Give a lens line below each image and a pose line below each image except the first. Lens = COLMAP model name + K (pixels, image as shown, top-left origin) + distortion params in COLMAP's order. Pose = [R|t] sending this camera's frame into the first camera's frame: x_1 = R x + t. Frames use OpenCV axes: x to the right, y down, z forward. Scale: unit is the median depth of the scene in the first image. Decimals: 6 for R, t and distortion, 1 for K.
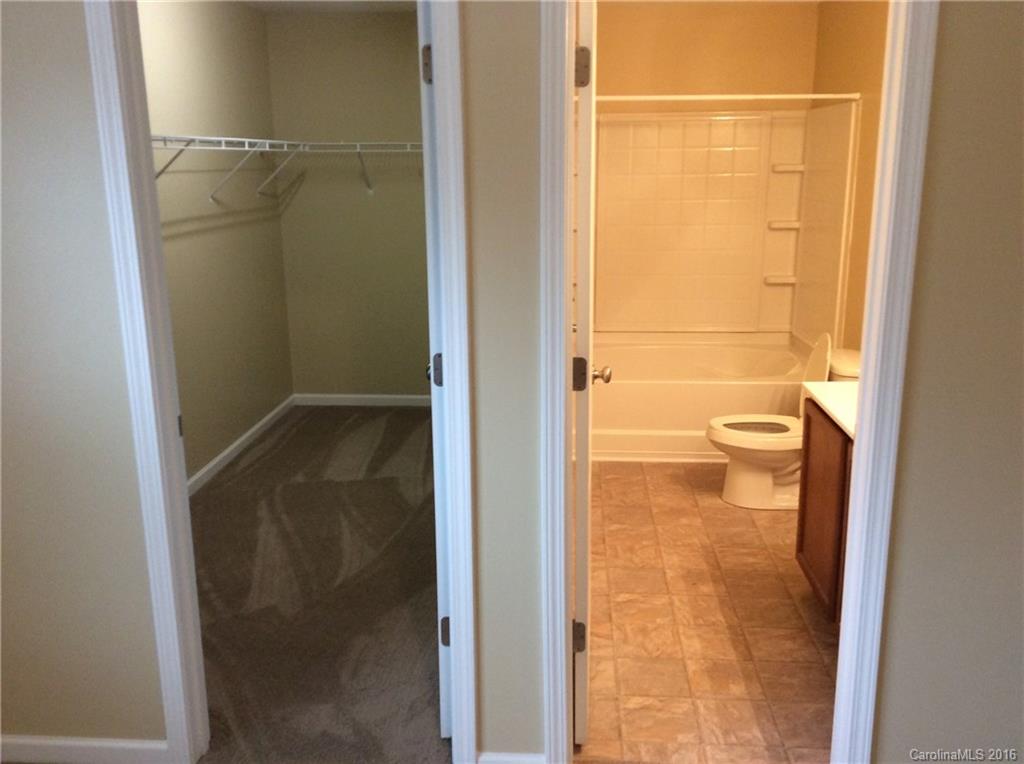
lens RADIAL K [[945.7, 0, 512.0], [0, 945.7, 382.0], [0, 0, 1]] dist [0.101659, -0.003915]
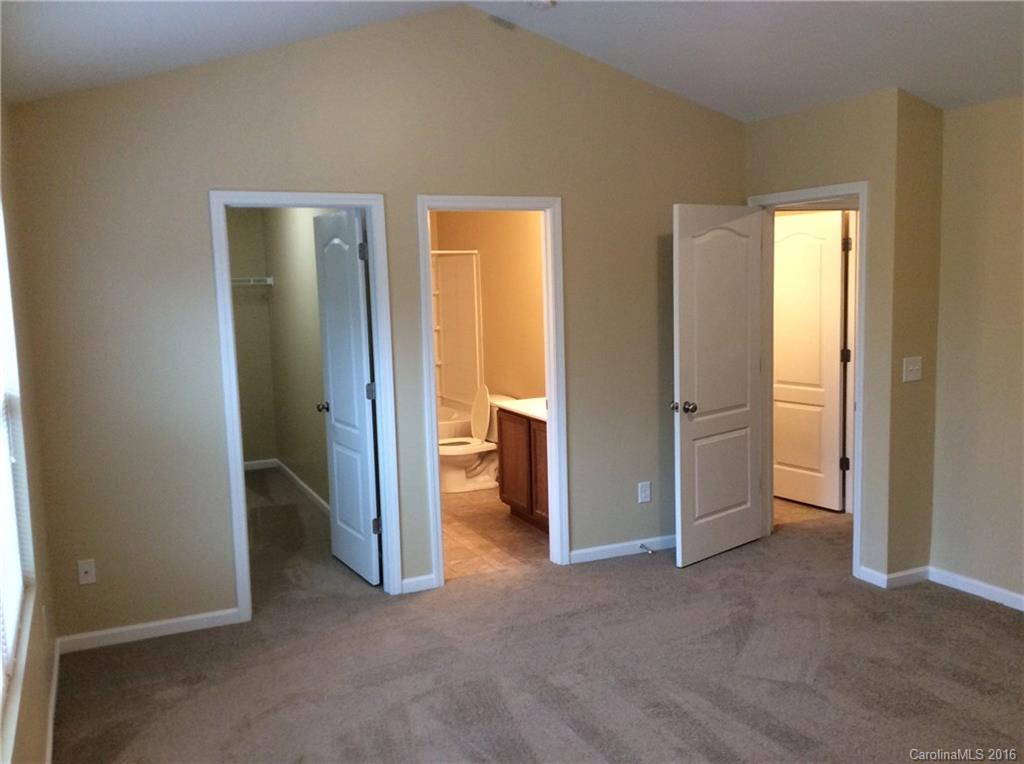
lens RADIAL K [[945.7, 0, 512.0], [0, 945.7, 382.0], [0, 0, 1]] dist [0.101659, -0.003915]
pose [[0.882225, -0.063957, 0.466464, -0.587528], [0.126836, 0.986389, -0.104641, 0.179346], [-0.453423, 0.151481, 0.878329, -0.726087]]
